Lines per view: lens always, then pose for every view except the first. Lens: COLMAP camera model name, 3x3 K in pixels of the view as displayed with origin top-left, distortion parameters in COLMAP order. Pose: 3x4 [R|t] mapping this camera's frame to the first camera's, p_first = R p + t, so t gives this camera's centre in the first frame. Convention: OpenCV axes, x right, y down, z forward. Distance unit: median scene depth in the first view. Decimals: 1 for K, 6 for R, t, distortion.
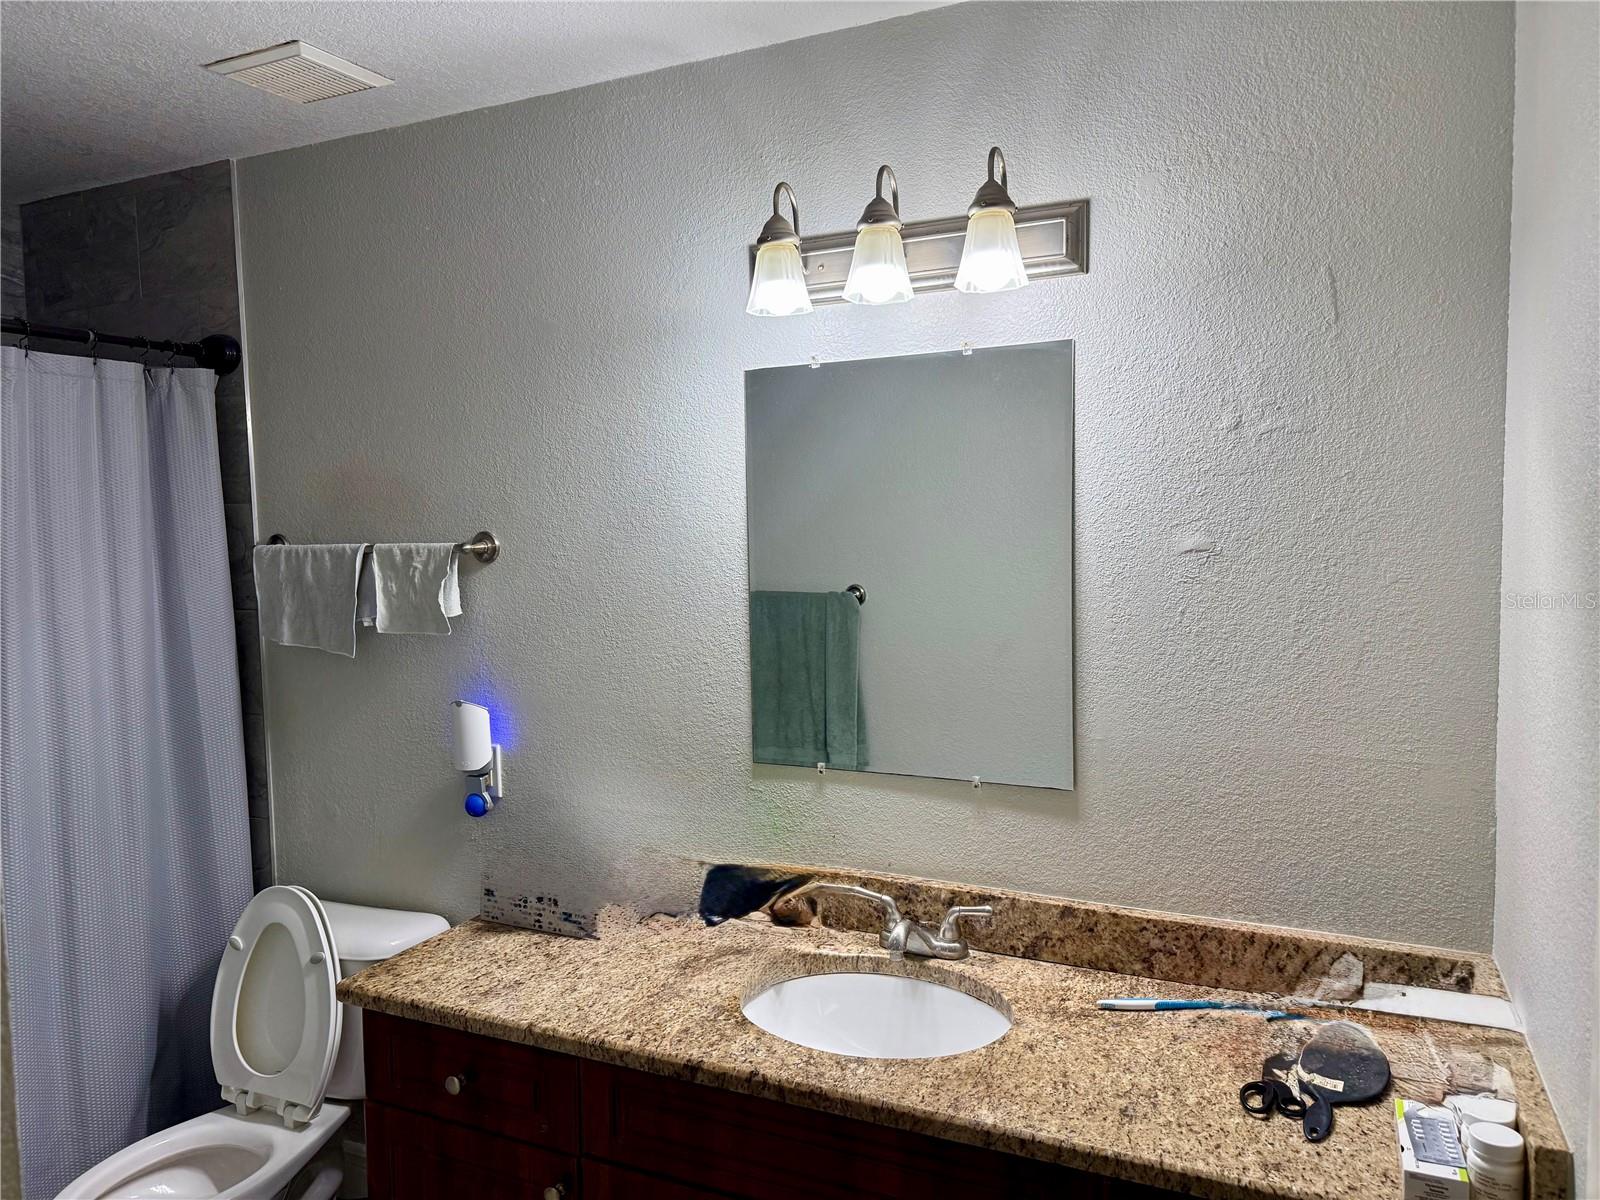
lens RADIAL K [[1136.6, 0, 825.3], [0, 1136.6, 590.1], [0, 0, 1]] dist [0.066178, -0.082804]
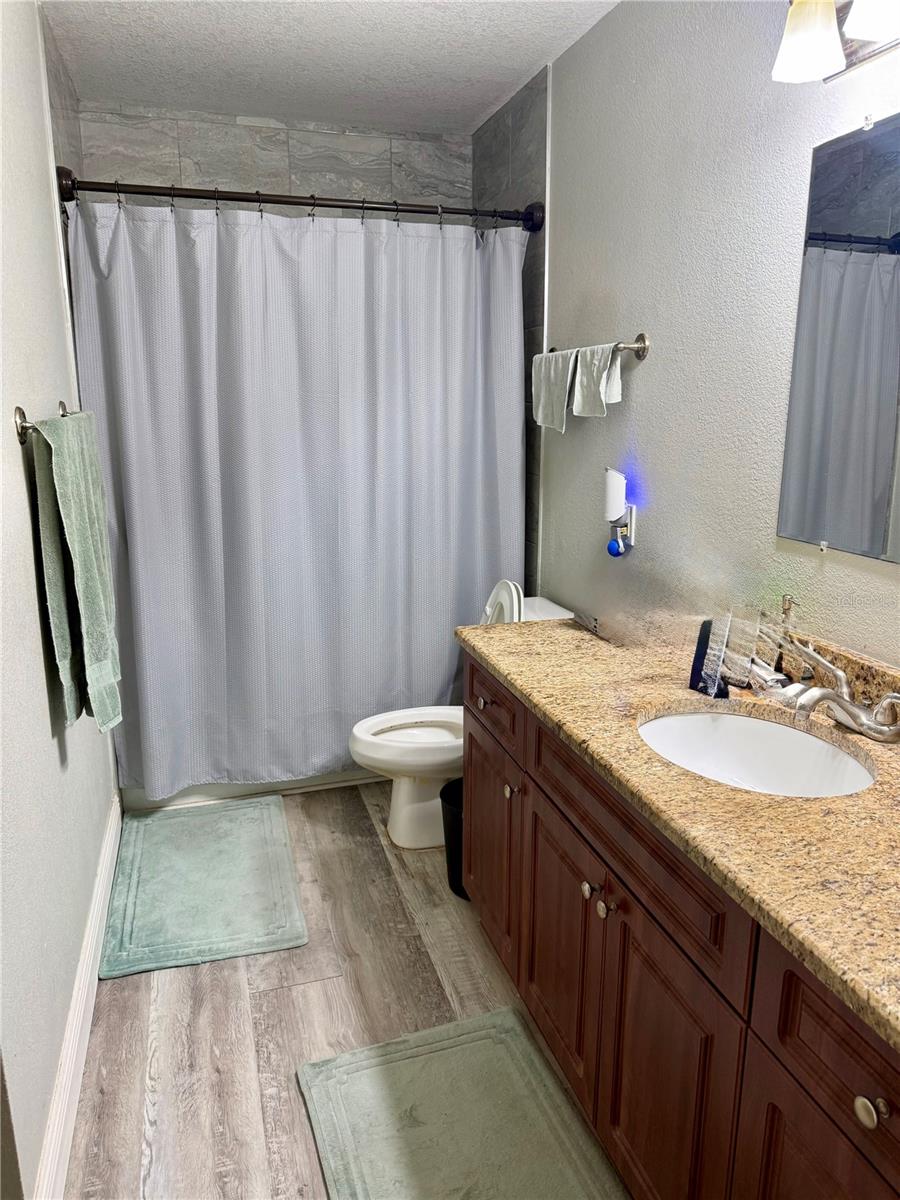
lens RADIAL K [[852.4, 0, 466.8], [0, 852.4, 612.2], [0, 0, 1]] dist [0.066178, -0.082804]
pose [[0.664705, 0.198467, -0.720263, 0.372000], [-0.066018, 0.975902, 0.207982, 0.074497], [0.744183, -0.090696, 0.661789, 0.228004]]
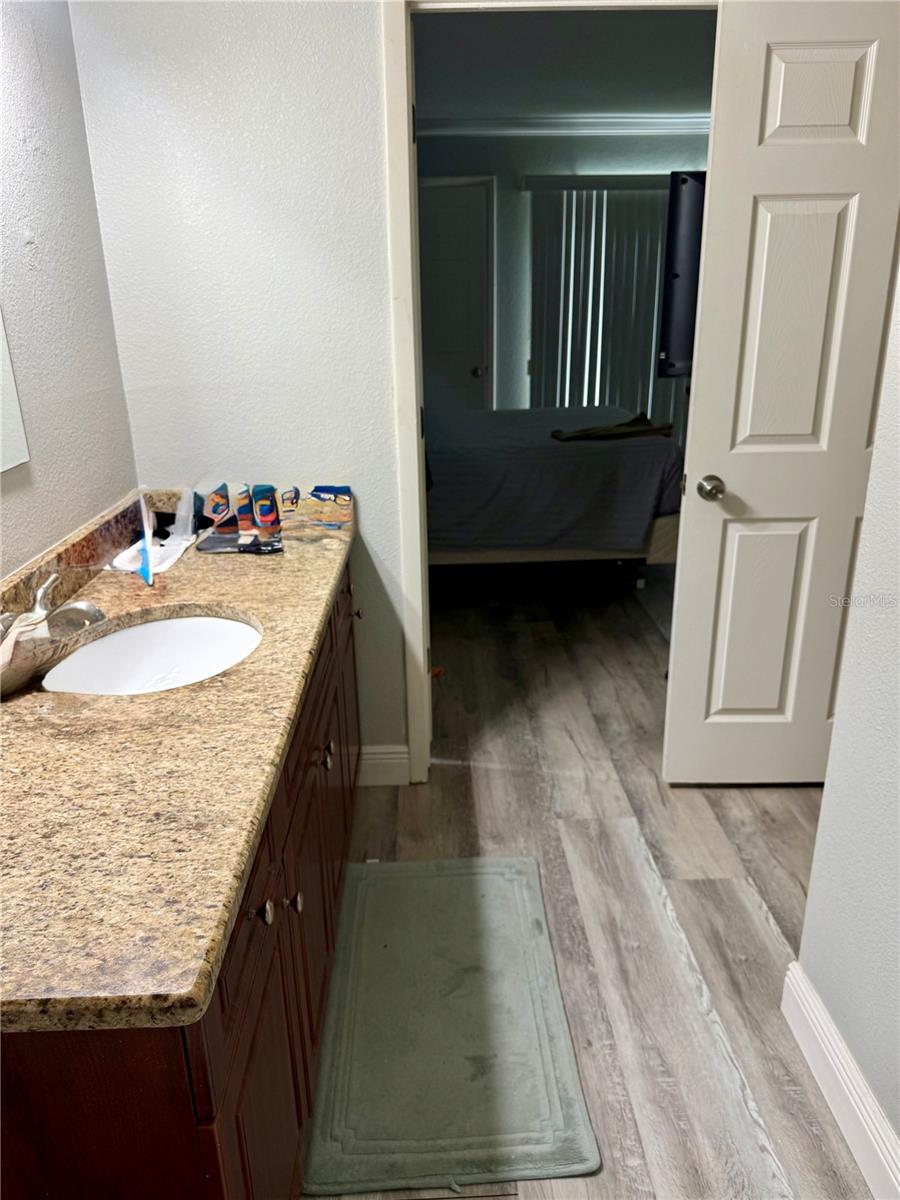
lens RADIAL K [[852.4, 0, 454.5], [0, 852.4, 602.3], [0, 0, 1]] dist [0.066178, -0.082804]
pose [[-0.436889, -0.282278, 0.854077, -0.693727], [0.084188, 0.932486, 0.351258, 0.039371], [-0.895567, 0.225364, -0.383629, 0.908935]]
